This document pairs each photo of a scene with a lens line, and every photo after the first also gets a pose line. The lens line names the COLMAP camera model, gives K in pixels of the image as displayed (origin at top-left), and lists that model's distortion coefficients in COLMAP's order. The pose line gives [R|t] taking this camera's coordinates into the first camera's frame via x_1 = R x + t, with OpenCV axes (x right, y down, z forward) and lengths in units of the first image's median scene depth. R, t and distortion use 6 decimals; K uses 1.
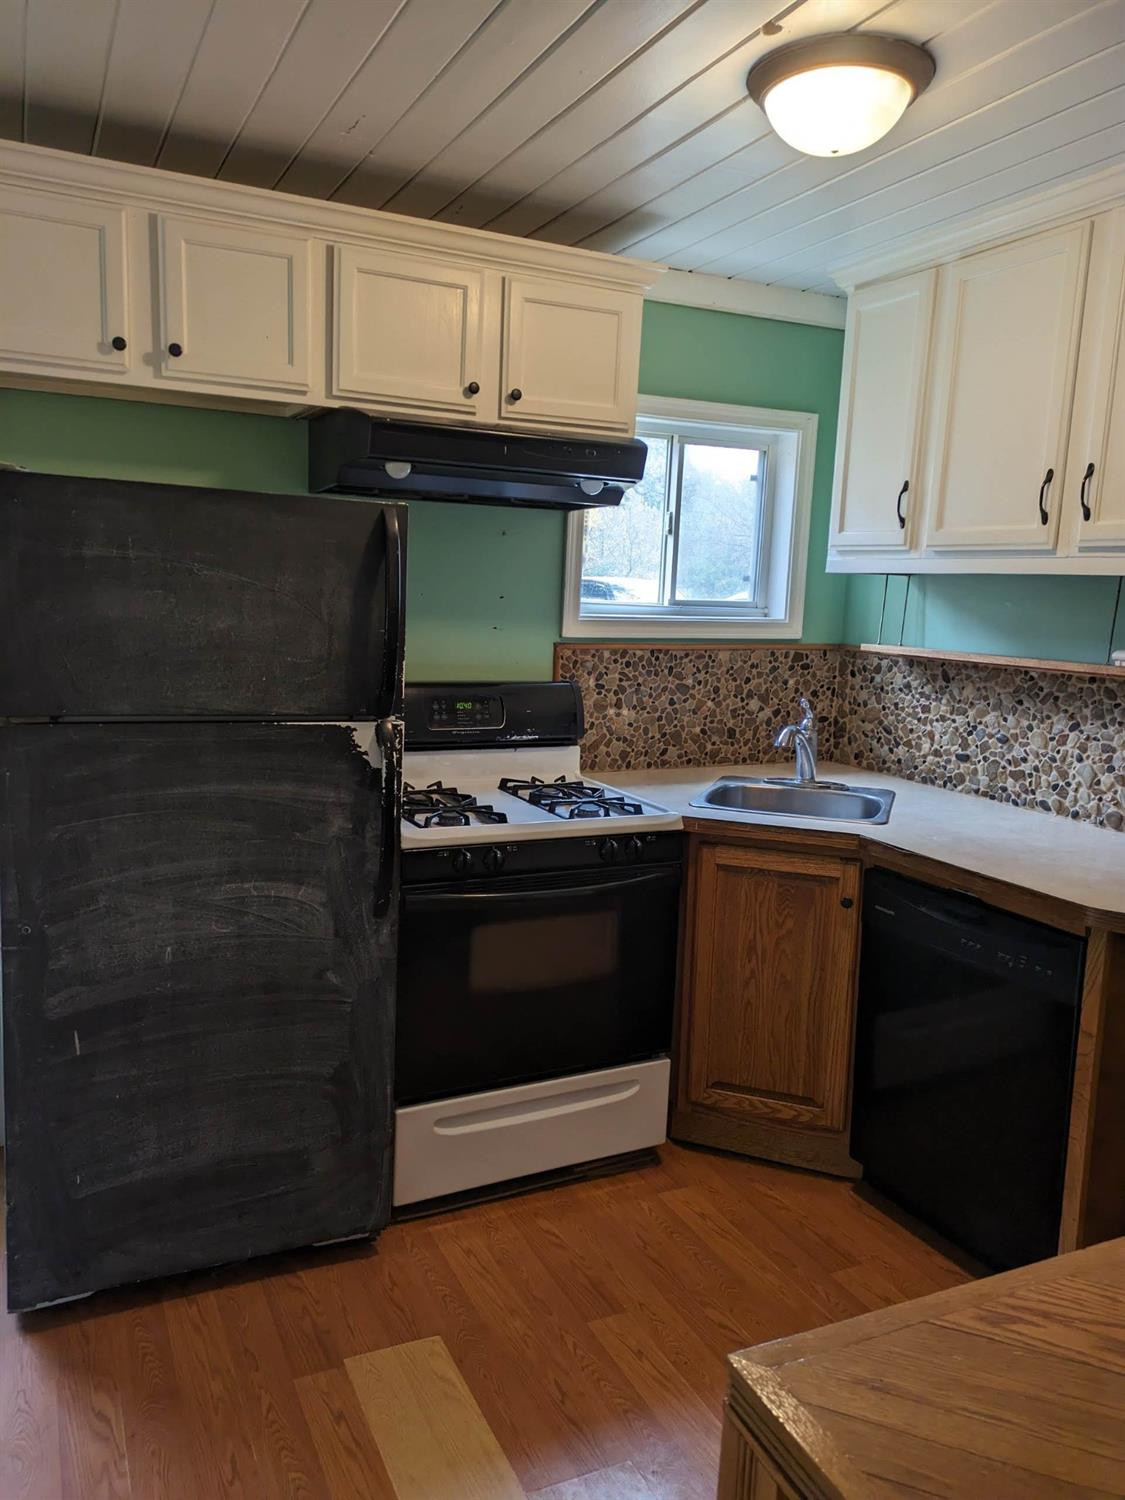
lens RADIAL K [[1101.2, 0, 550.5], [0, 1101.2, 752.6], [0, 0, 1]] dist [0.059680, -0.043434]
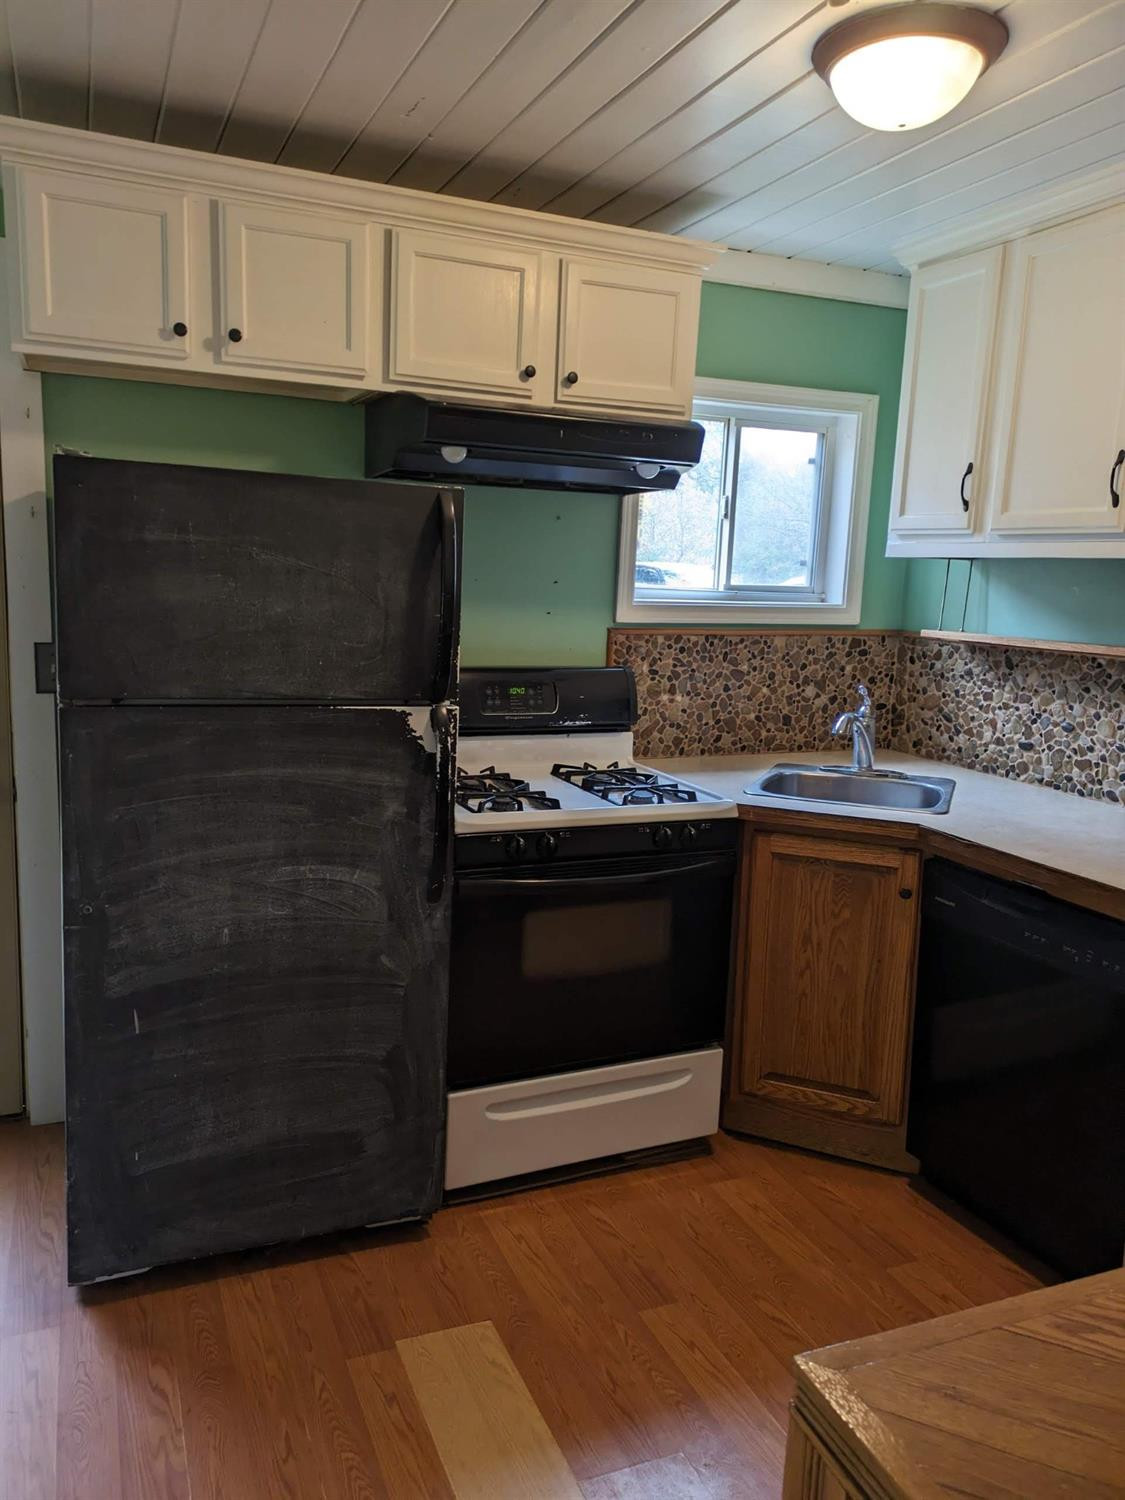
lens RADIAL K [[1101.2, 0, 553.2], [0, 1101.2, 744.4], [0, 0, 1]] dist [0.059680, -0.043434]
pose [[0.999082, 0.007034, -0.042263, -0.003737], [-0.006804, 0.999961, 0.005586, 0.000149], [0.042301, -0.005294, 0.999091, 0.004842]]
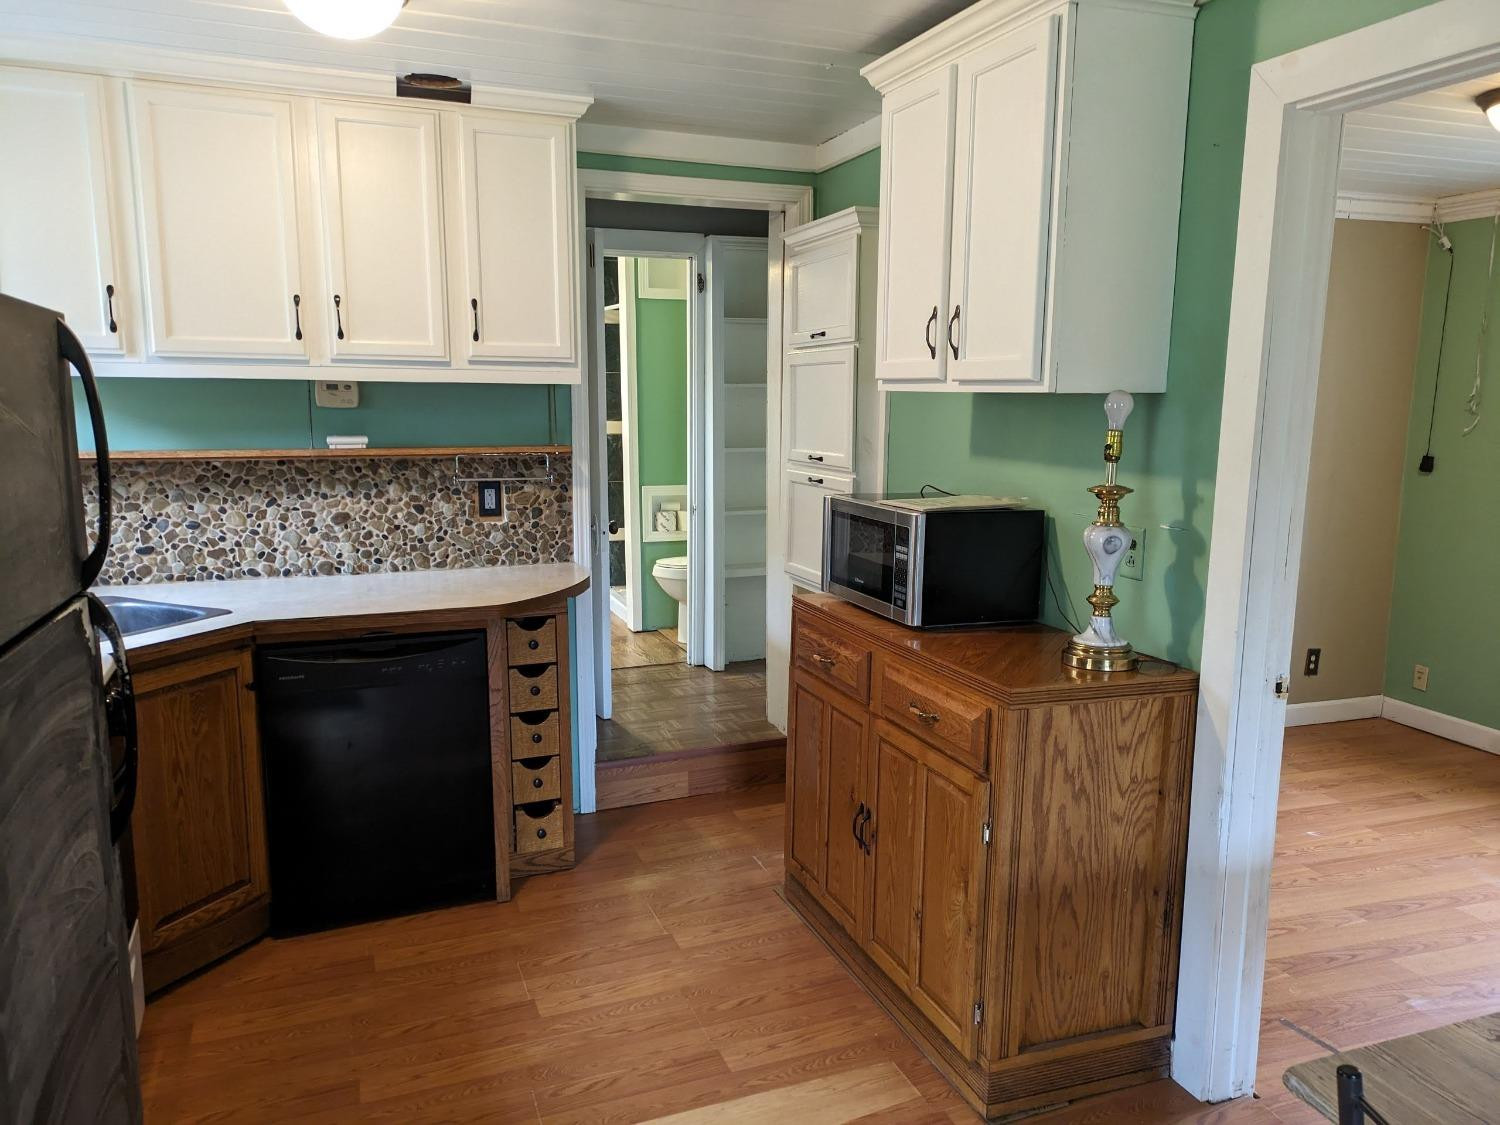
lens RADIAL K [[1101.2, 0, 762.1], [0, 1101.2, 572.6], [0, 0, 1]] dist [0.059680, -0.043434]
pose [[0.079291, -0.196194, 0.977354, -0.717135], [0.146154, 0.972134, 0.183289, -0.096752], [-0.986079, 0.128311, 0.105757, 0.365740]]
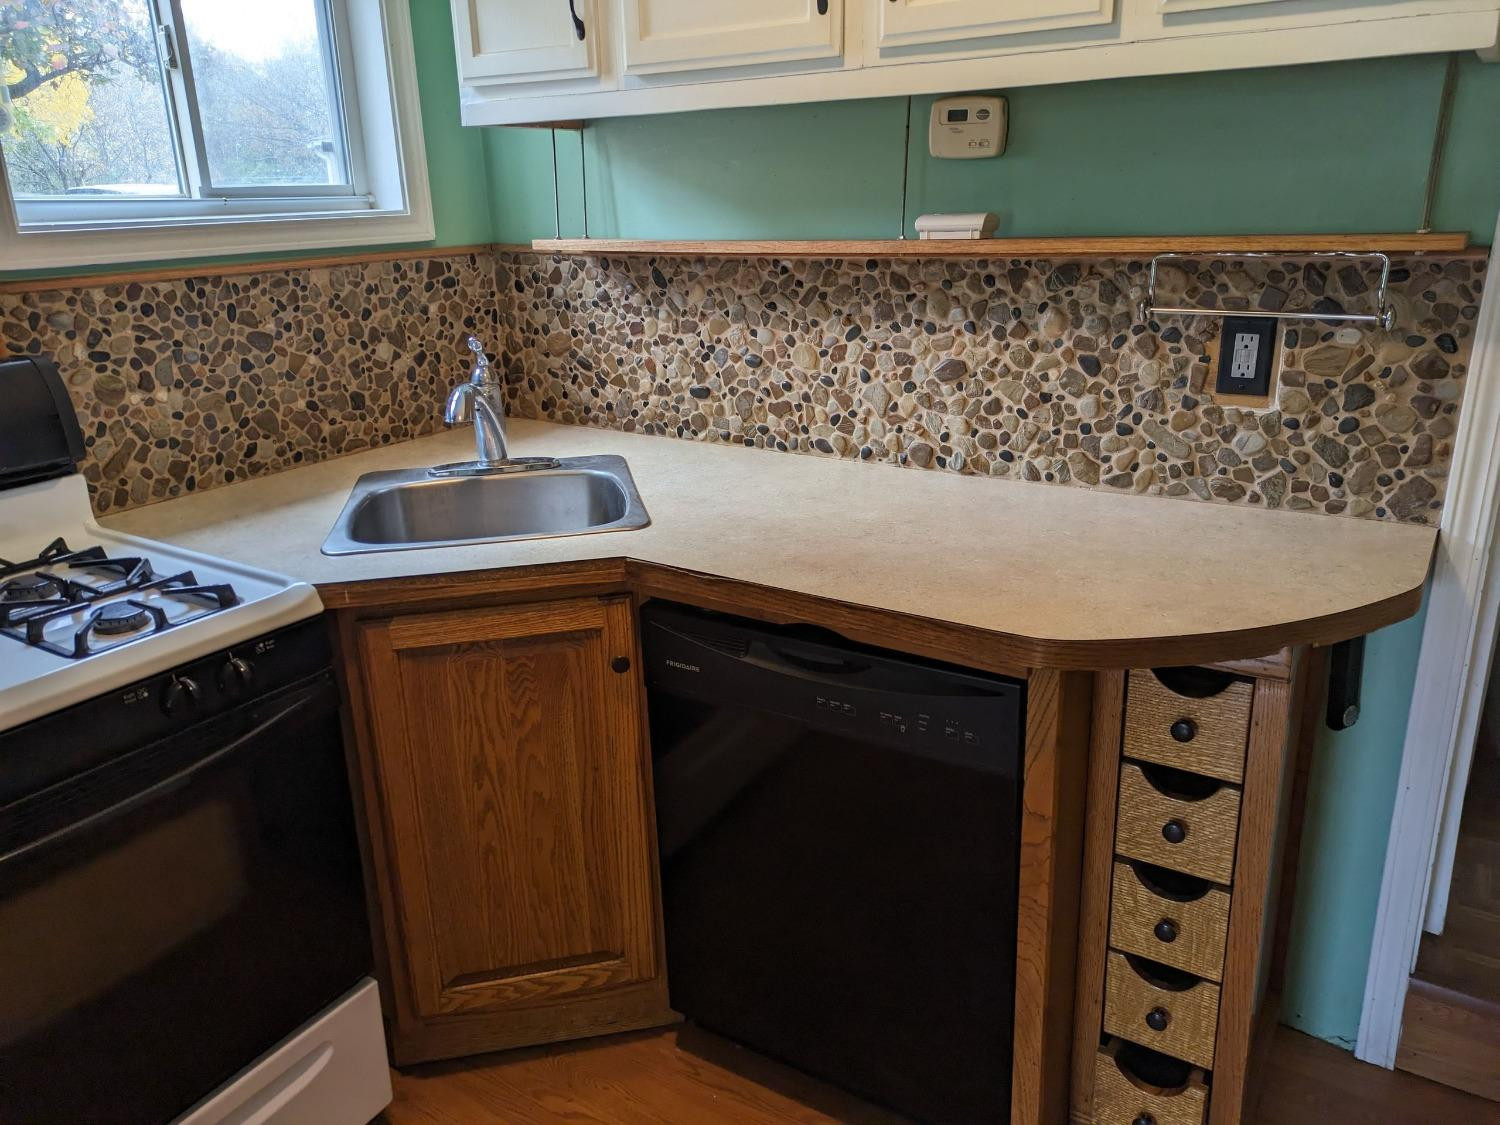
lens RADIAL K [[1101.2, 0, 731.4], [0, 1101.2, 544.8], [0, 0, 1]] dist [0.059680, -0.043434]
pose [[0.861730, -0.213270, 0.460367, 0.047704], [0.135295, 0.971100, 0.196623, -0.043016], [-0.488996, -0.107150, 0.865680, 0.423508]]
